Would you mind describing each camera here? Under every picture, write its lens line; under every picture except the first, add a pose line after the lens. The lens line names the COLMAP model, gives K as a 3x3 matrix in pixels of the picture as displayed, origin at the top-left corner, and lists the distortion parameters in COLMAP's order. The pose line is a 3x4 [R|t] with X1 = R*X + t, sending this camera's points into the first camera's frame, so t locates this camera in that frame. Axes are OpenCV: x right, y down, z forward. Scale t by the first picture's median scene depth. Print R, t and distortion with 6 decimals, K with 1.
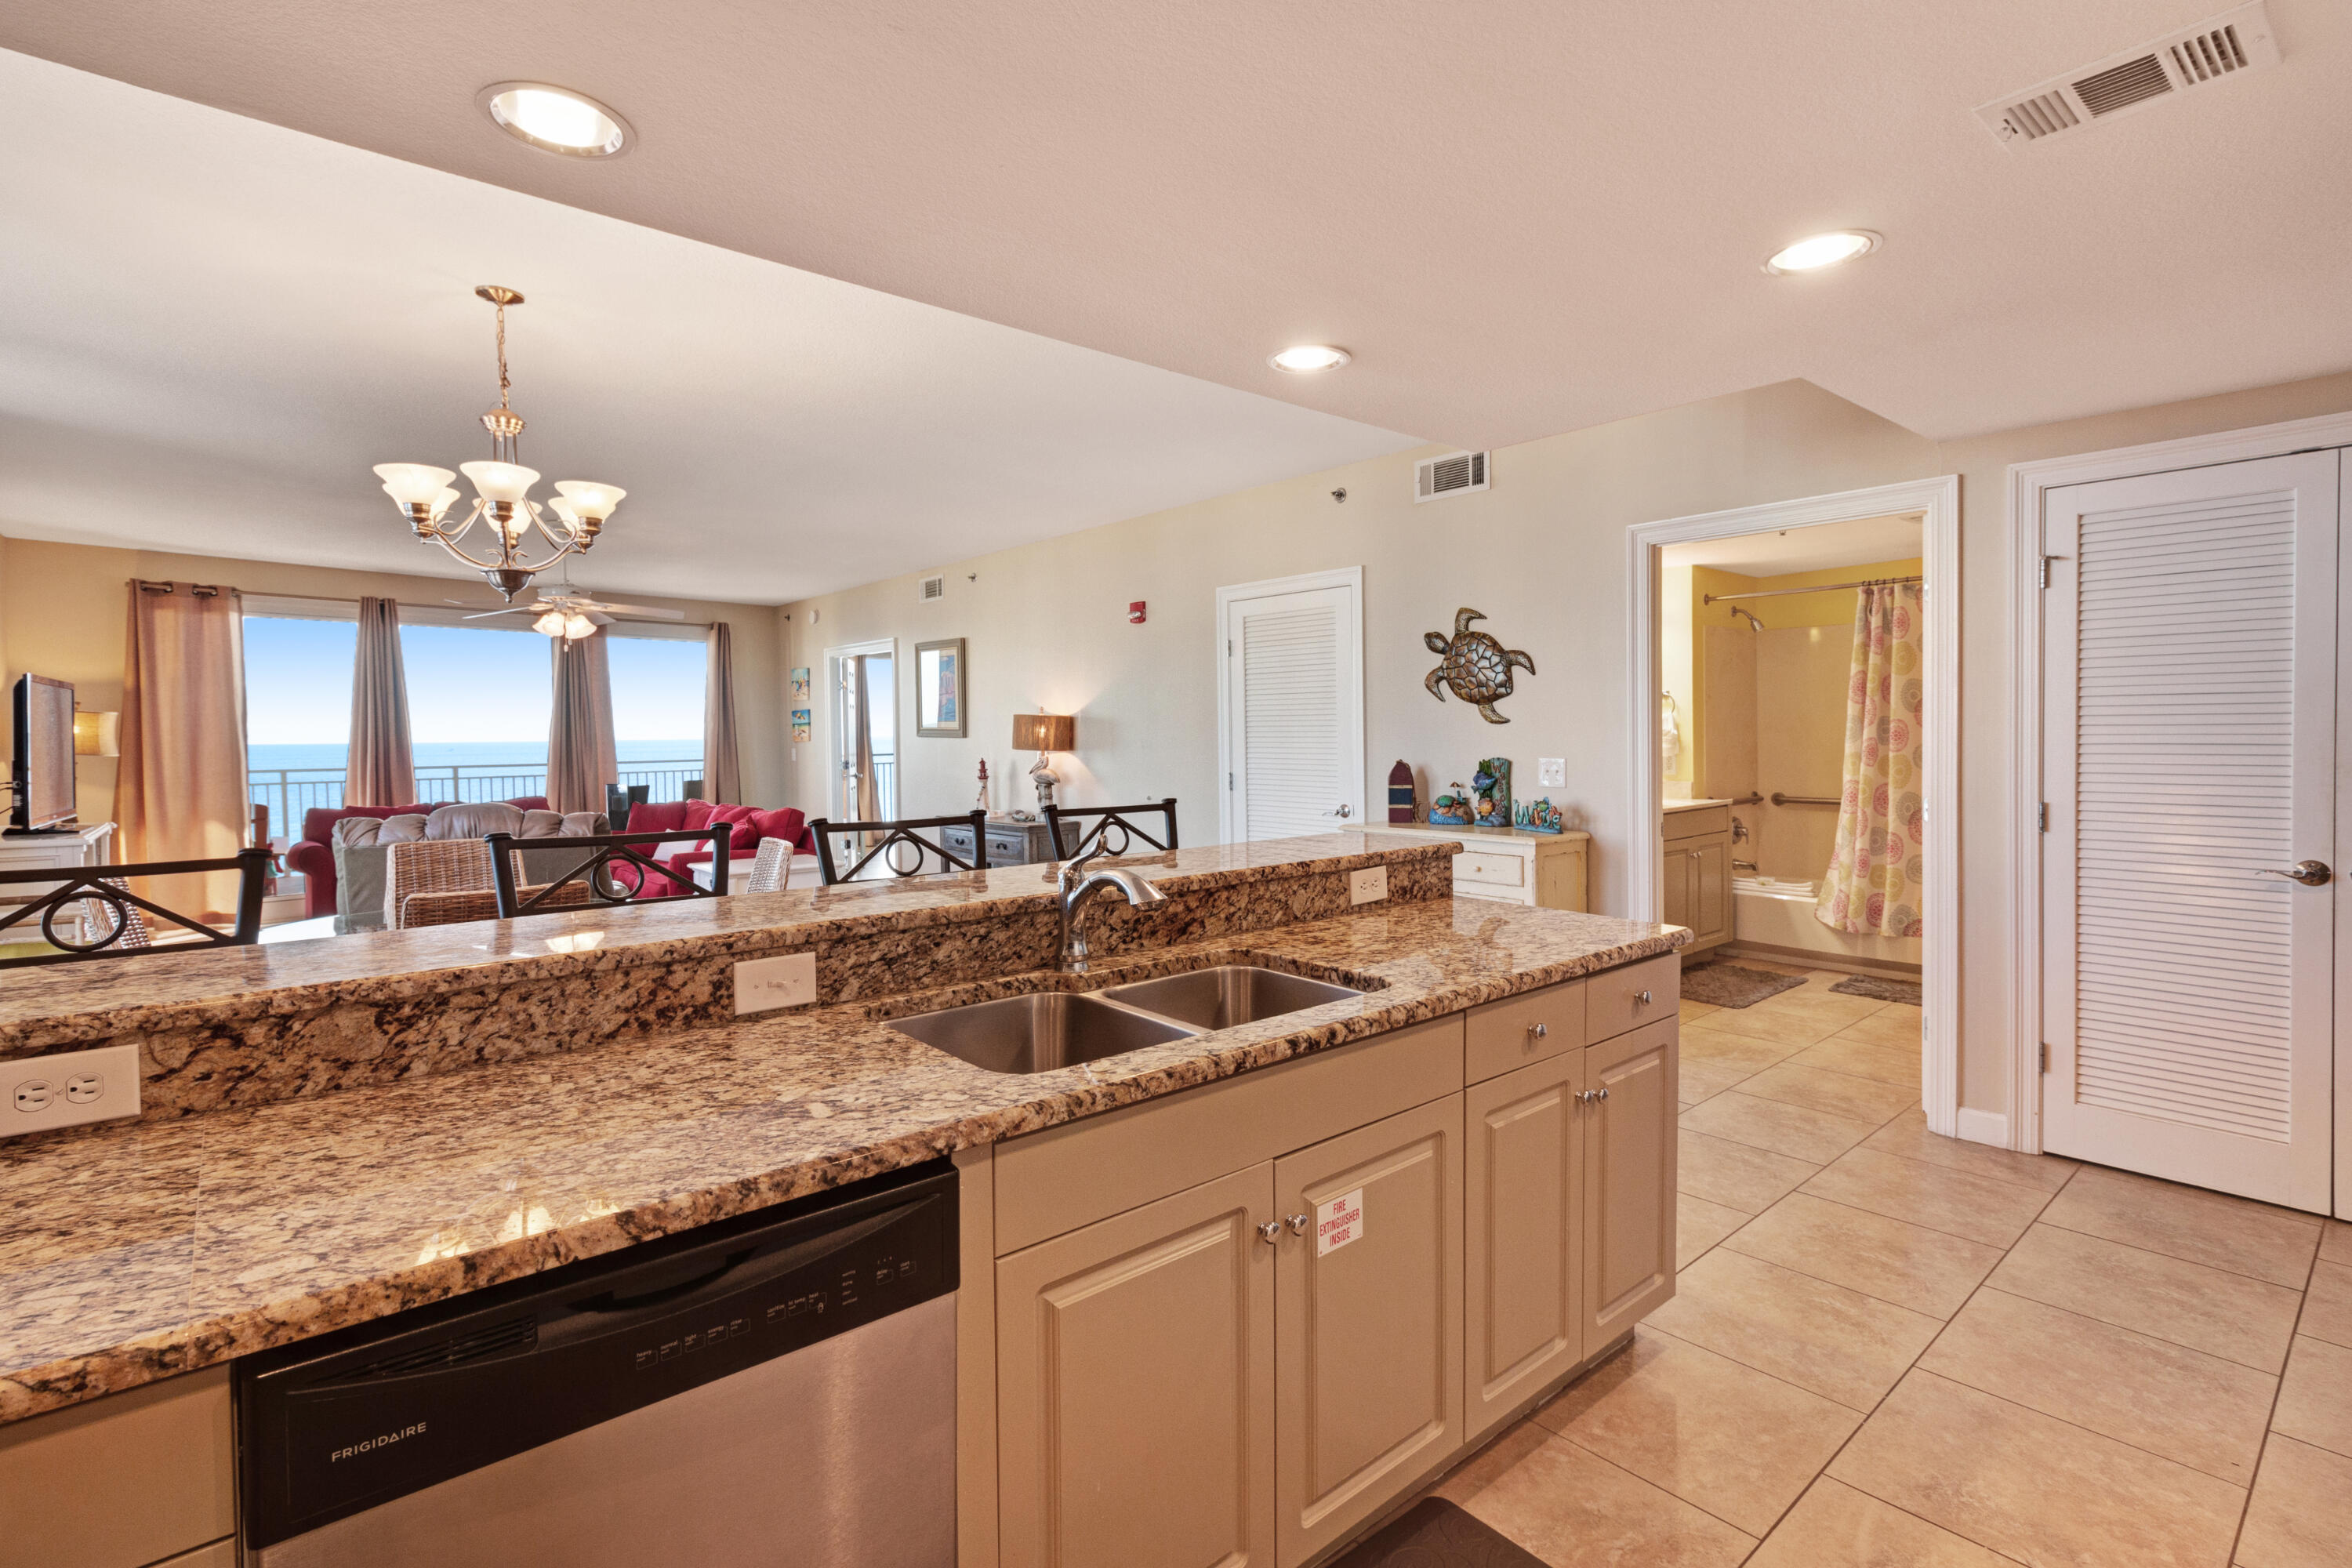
lens RADIAL K [[1094.5, 0, 1172.8], [0, 1094.5, 736.3], [0, 0, 1]] dist [0.001493, 0.000540]
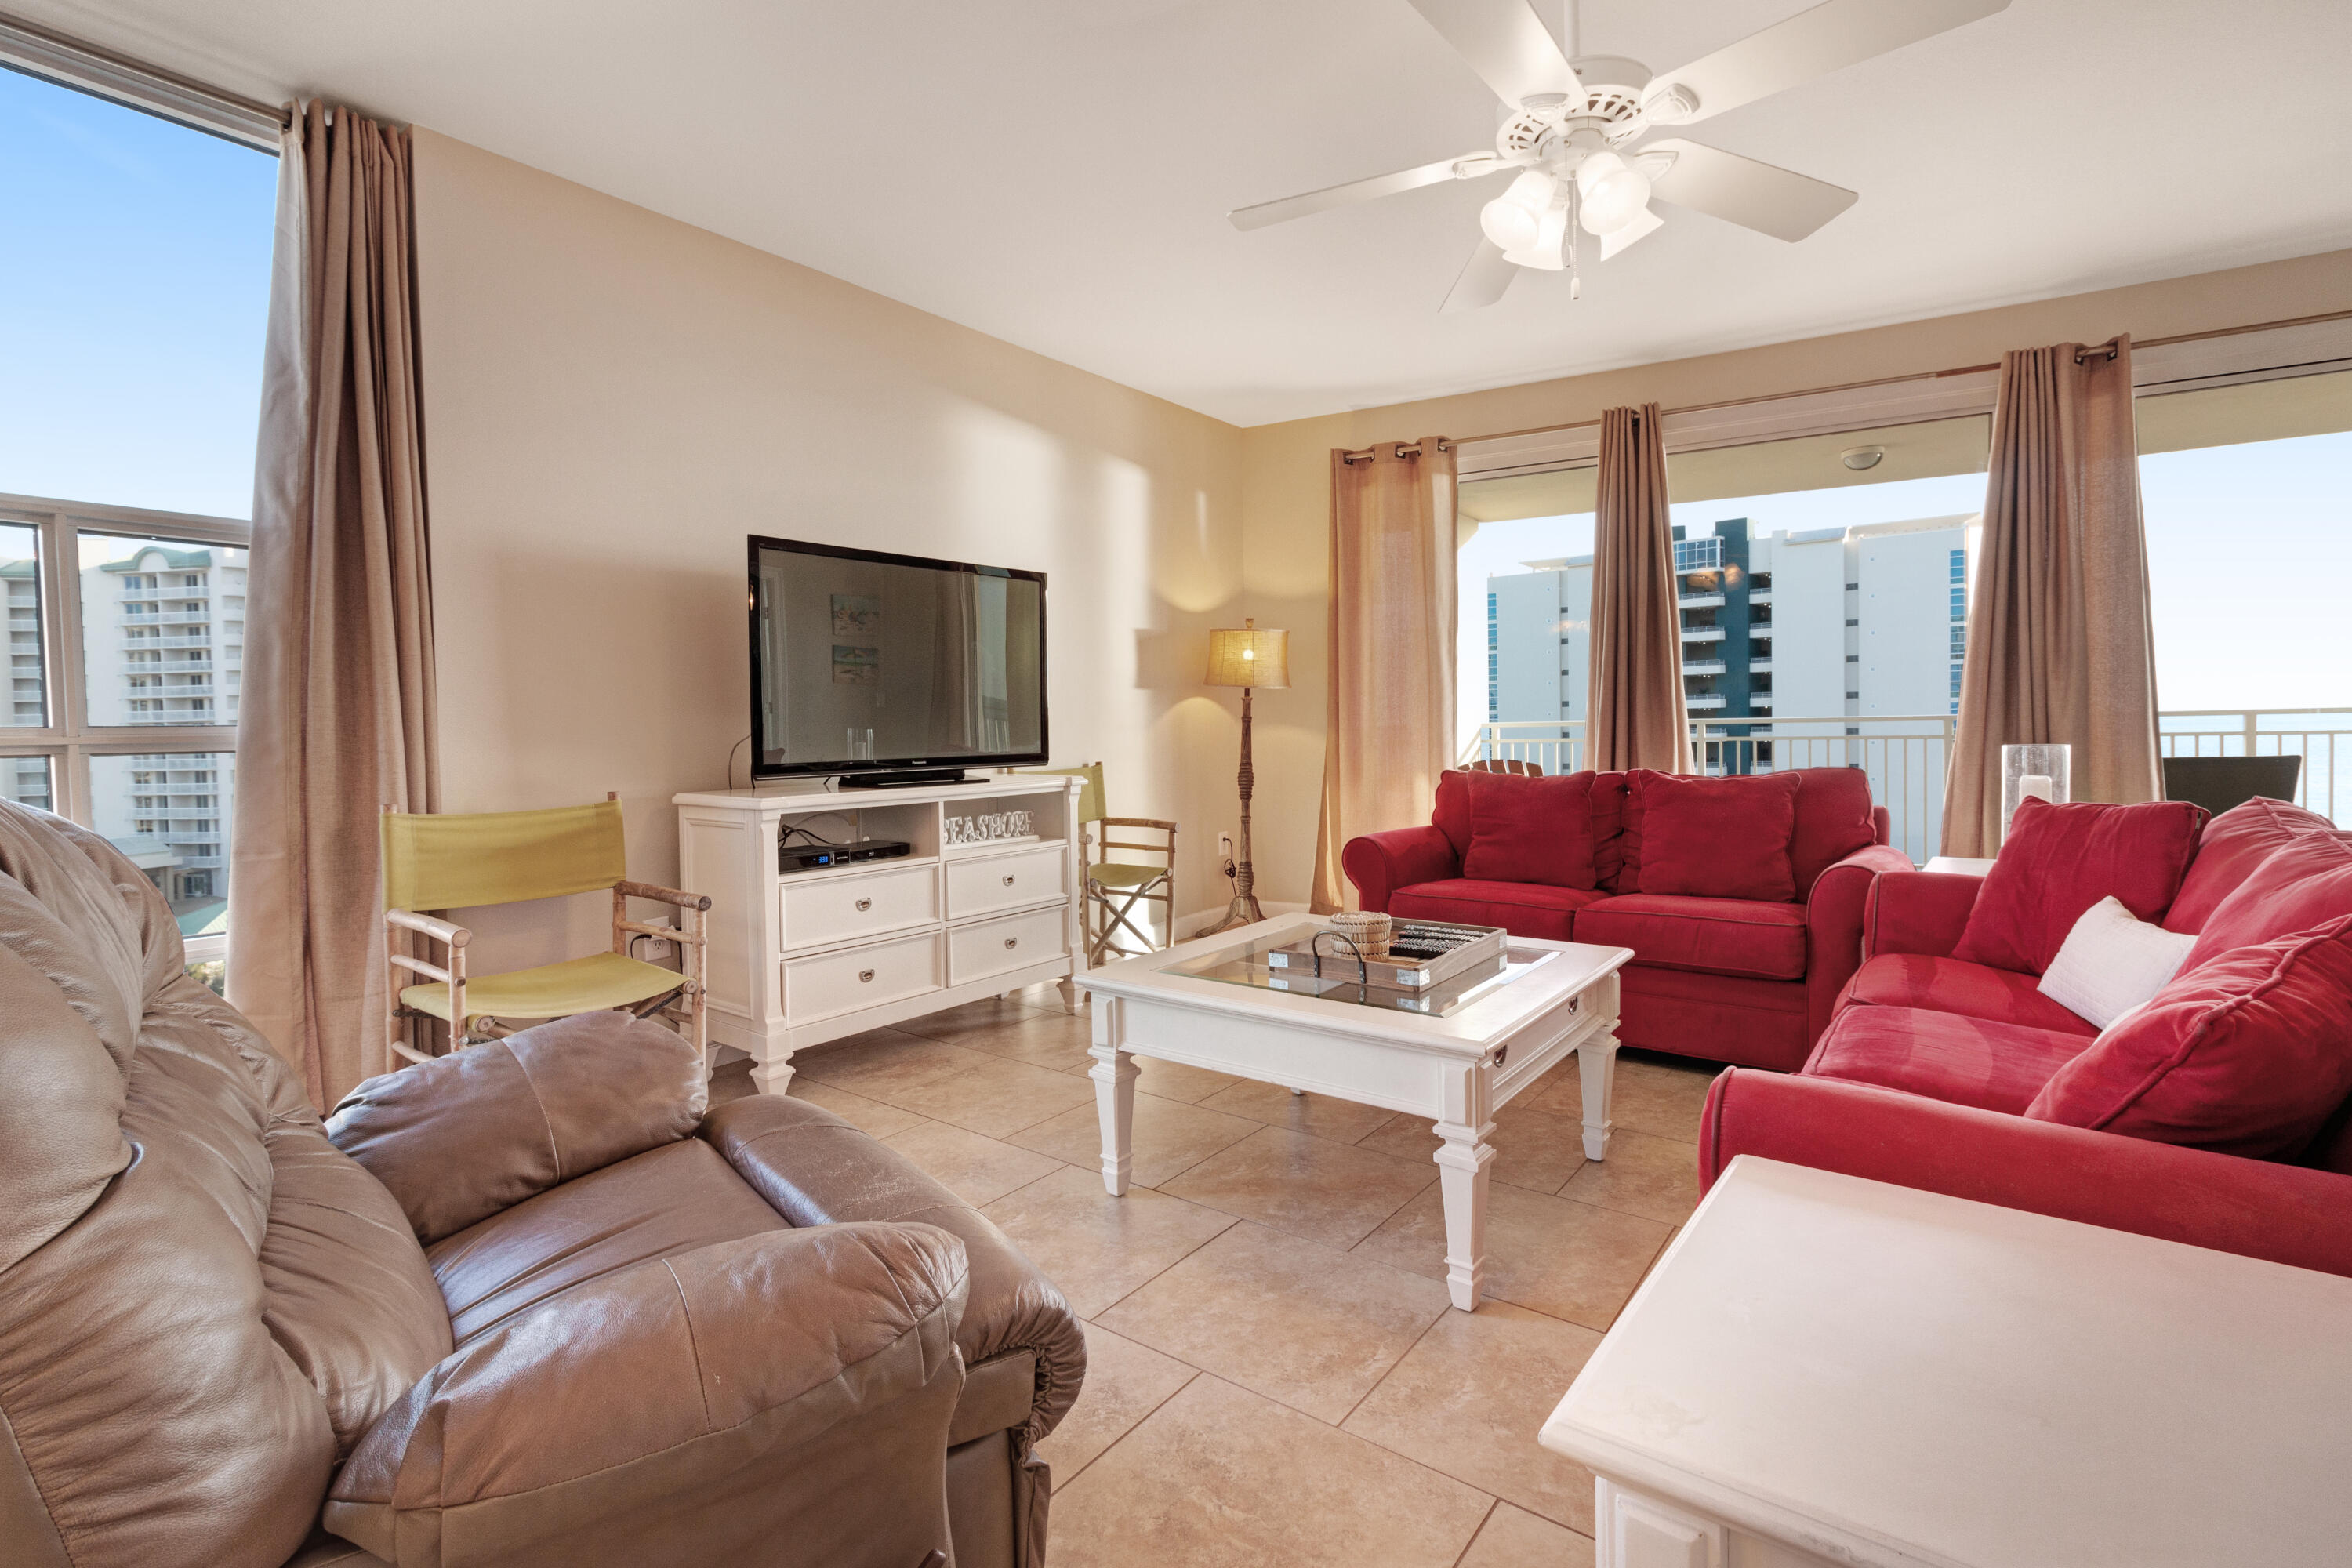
lens RADIAL K [[1094.5, 0, 1172.8], [0, 1094.5, 736.3], [0, 0, 1]] dist [0.001493, 0.000540]
pose [[0.209375, 0.010071, -0.977784, -0.372580], [0.015305, 0.999791, 0.013575, 0.054116], [0.977716, -0.017807, 0.209177, 1.093725]]
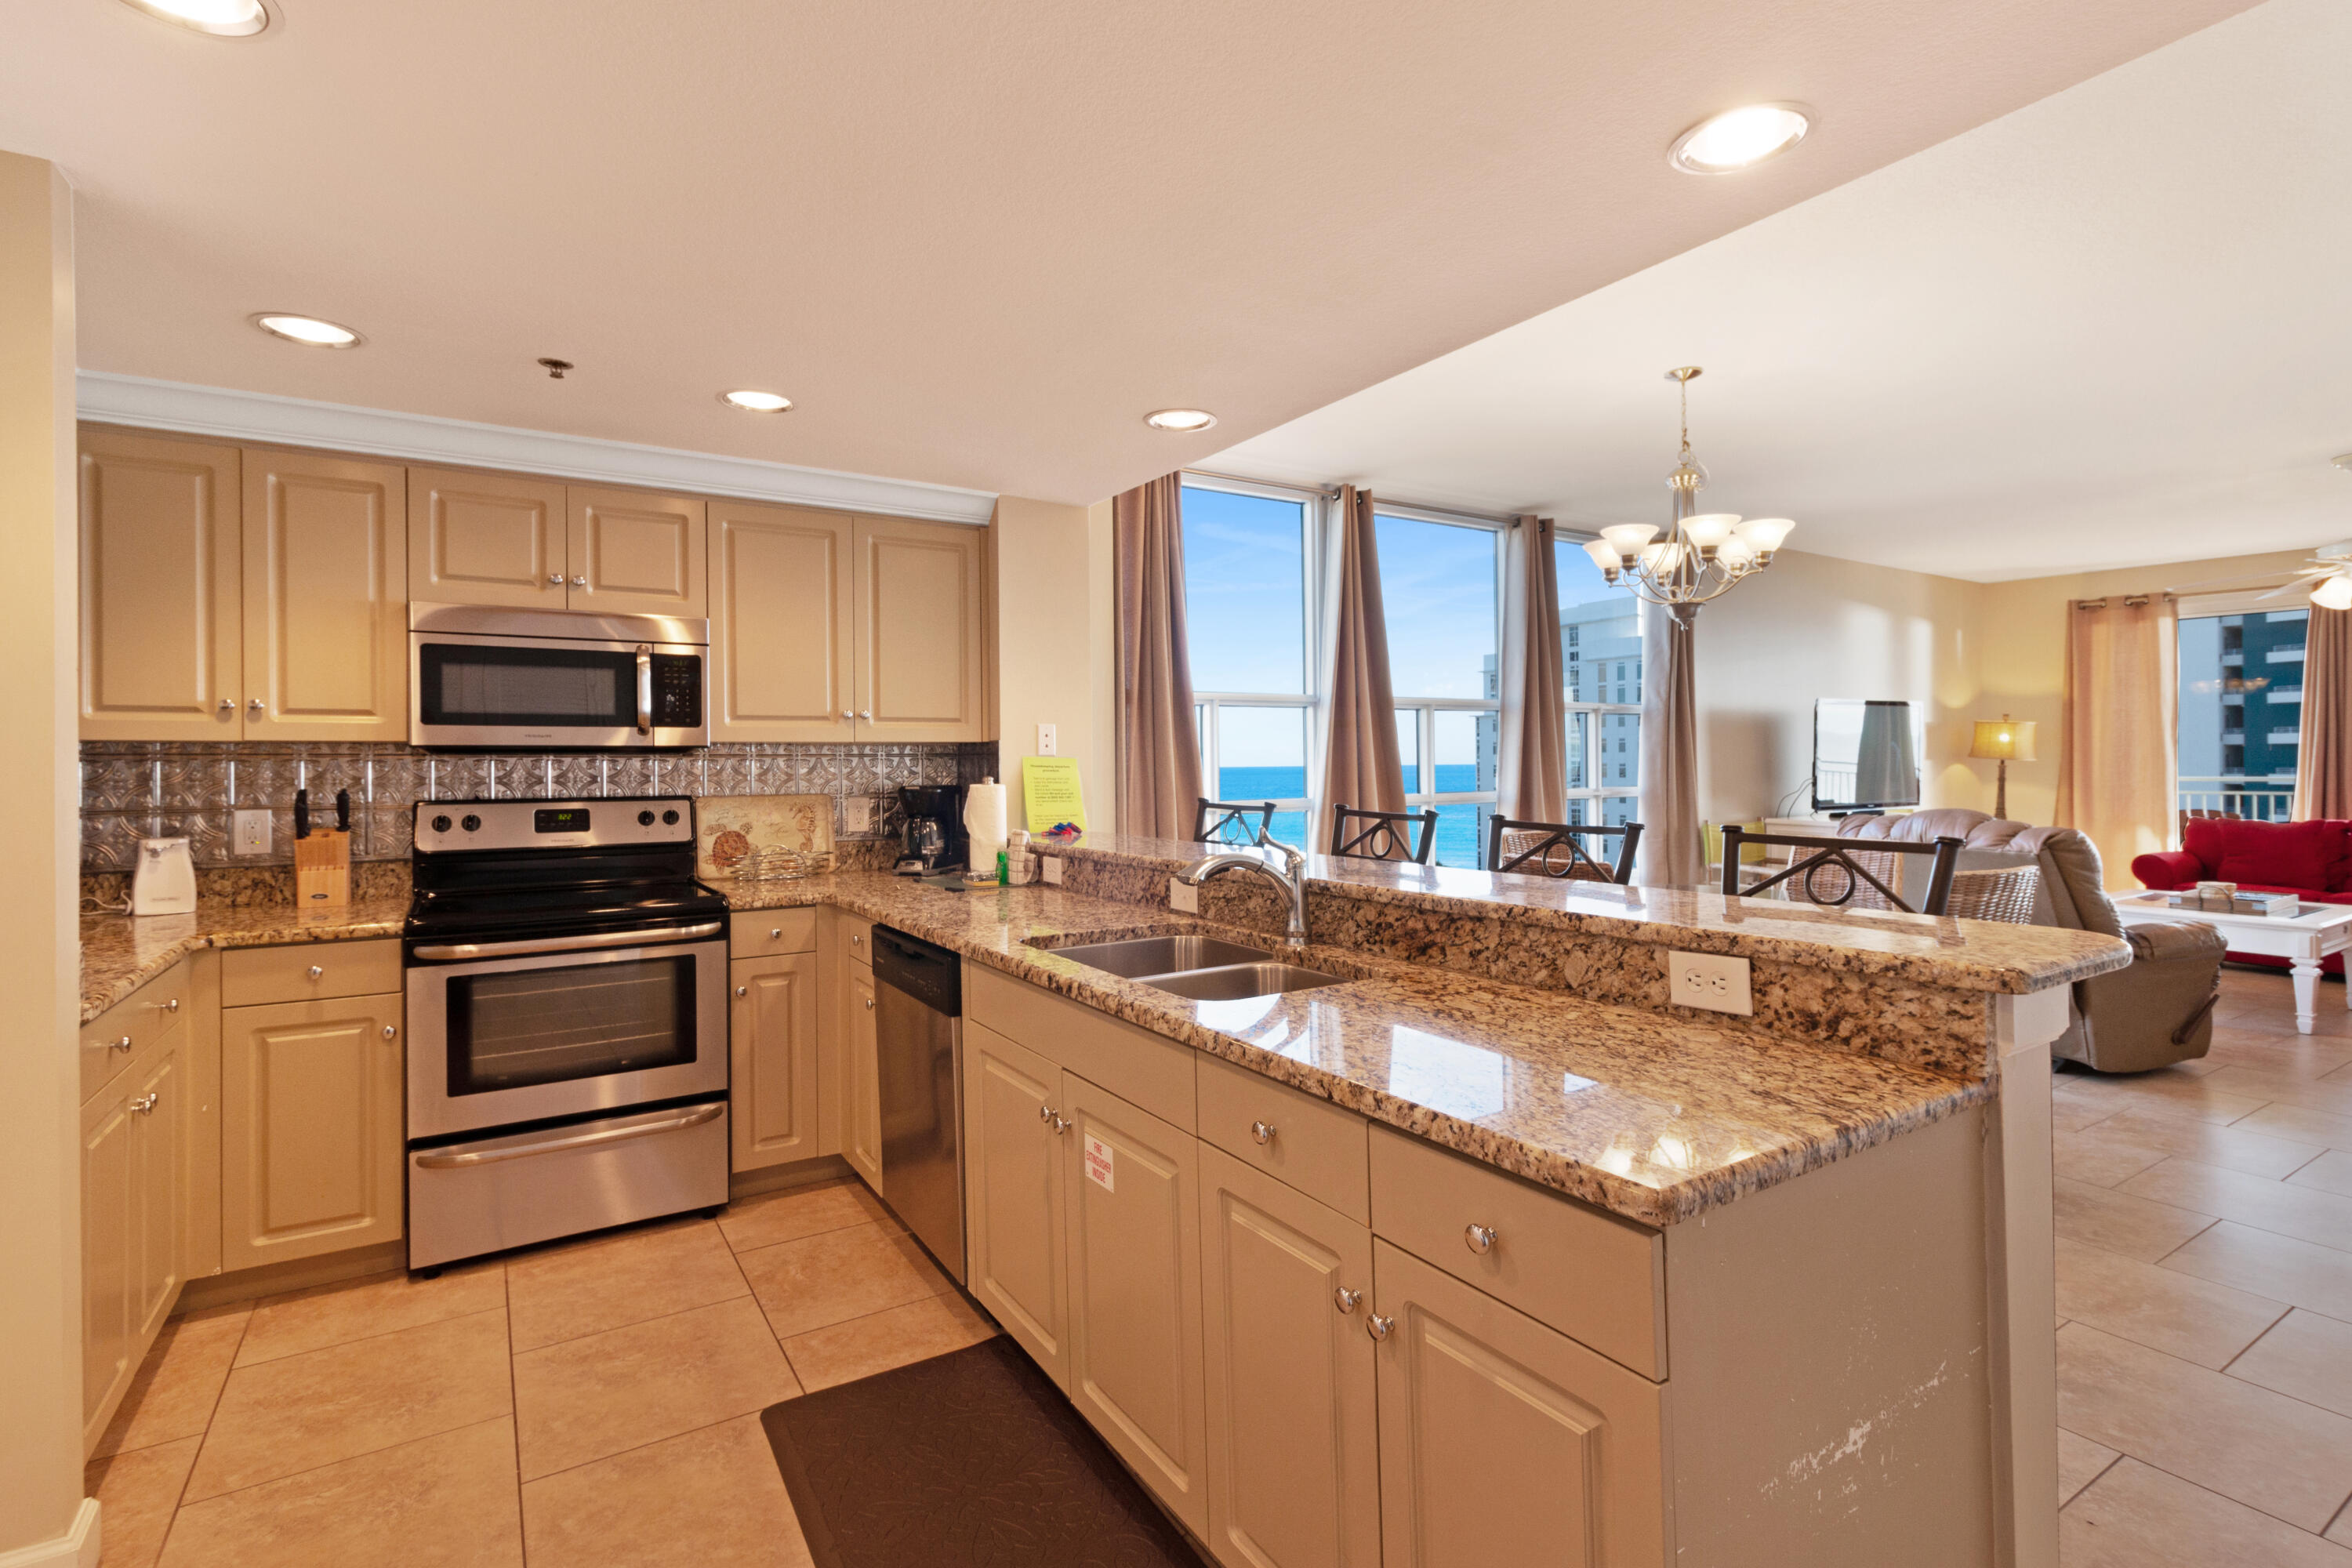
lens RADIAL K [[1094.5, 0, 1172.8], [0, 1094.5, 736.3], [0, 0, 1]] dist [0.001493, 0.000540]
pose [[-0.146659, -0.013127, -0.989100, 0.408015], [0.007121, 0.999872, -0.014326, 0.003363], [0.989161, -0.009144, -0.146547, 0.394992]]
